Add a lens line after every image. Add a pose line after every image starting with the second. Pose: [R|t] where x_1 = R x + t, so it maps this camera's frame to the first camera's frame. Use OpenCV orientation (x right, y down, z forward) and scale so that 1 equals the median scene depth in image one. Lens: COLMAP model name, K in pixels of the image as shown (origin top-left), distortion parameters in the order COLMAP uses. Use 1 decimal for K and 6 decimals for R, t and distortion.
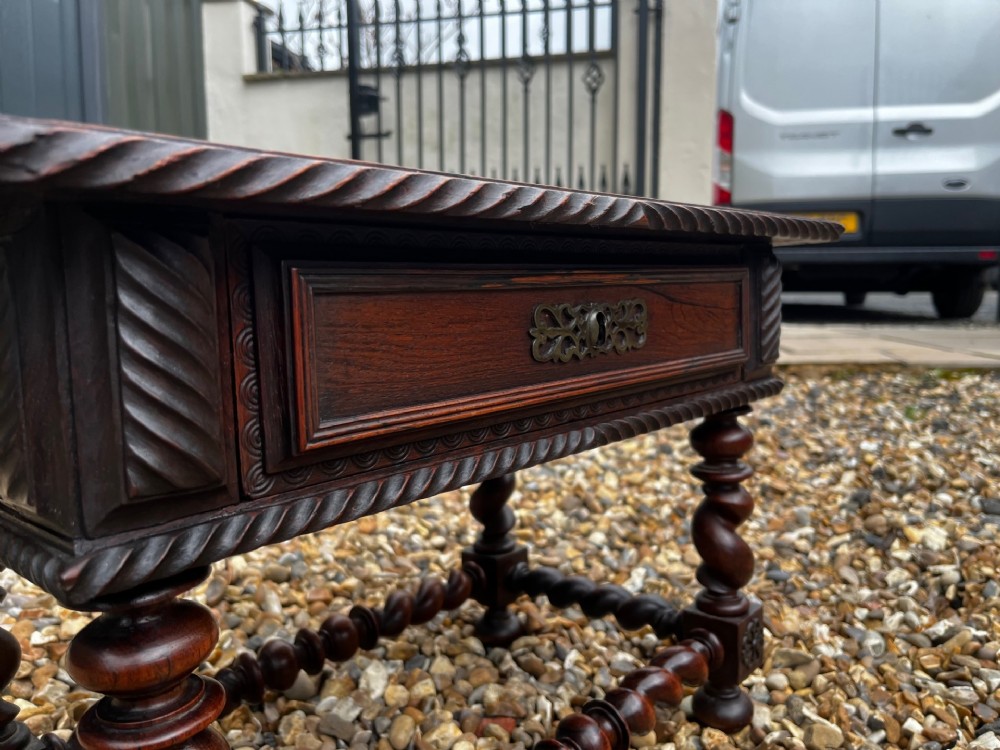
lens RADIAL K [[770.1, 0, 506.1], [0, 770.1, 373.5], [0, 0, 1]] dist [0.050357, -0.088888]
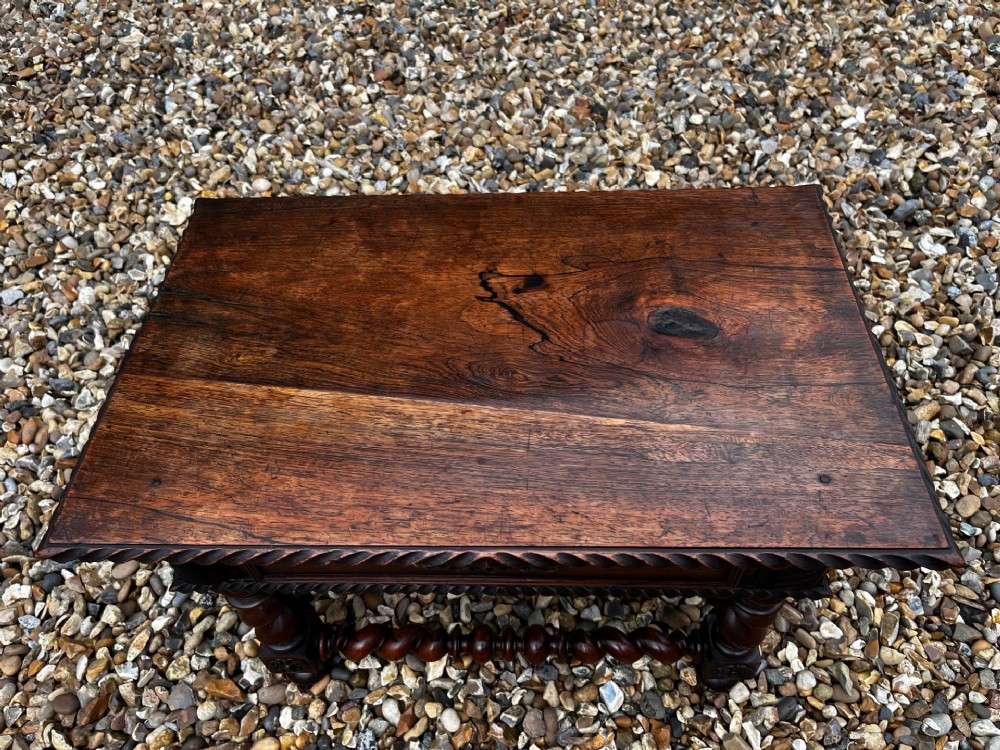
lens RADIAL K [[770.1, 0, 500.3], [0, 770.1, 376.3], [0, 0, 1]] dist [0.050357, -0.088888]
pose [[0.637162, 0.594889, -0.490032, 0.263220], [-0.049170, 0.665882, 0.744435, -0.566385], [0.769159, -0.450231, 0.453526, 0.230487]]
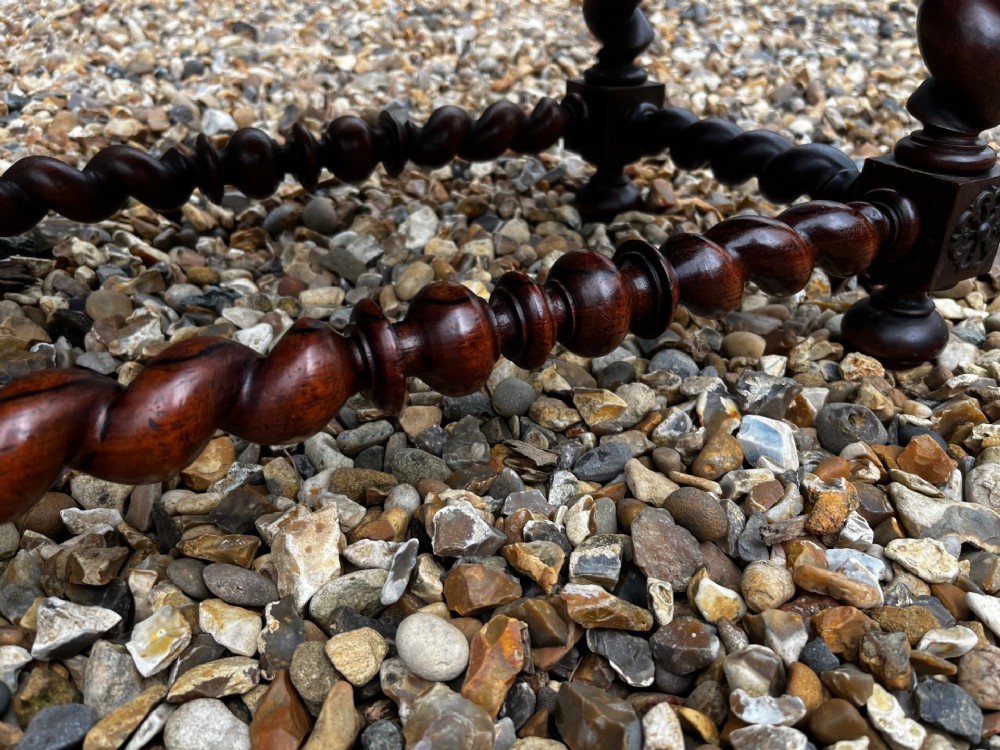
lens RADIAL K [[770.1, 0, 508.9], [0, 770.1, 383.3], [0, 0, 1]] dist [0.050357, -0.088888]
pose [[0.945439, 0.196849, -0.259606, 0.104638], [-0.067759, 0.898211, 0.434310, 0.146623], [0.318674, -0.393023, 0.862542, 0.232580]]
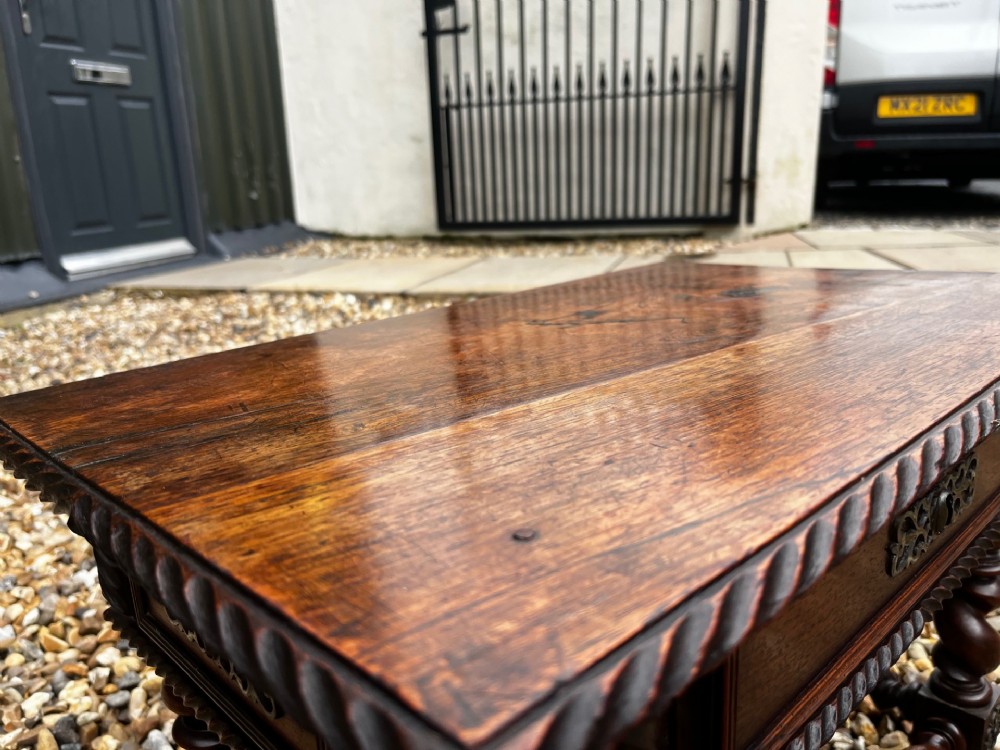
lens RADIAL K [[770.1, 0, 499.0], [0, 770.1, 381.5], [0, 0, 1]] dist [0.050357, -0.088888]
pose [[0.995755, -0.005845, -0.091859, -0.122103], [0.020266, 0.987415, 0.156849, -0.146548], [0.089786, -0.158045, 0.983341, 0.060294]]
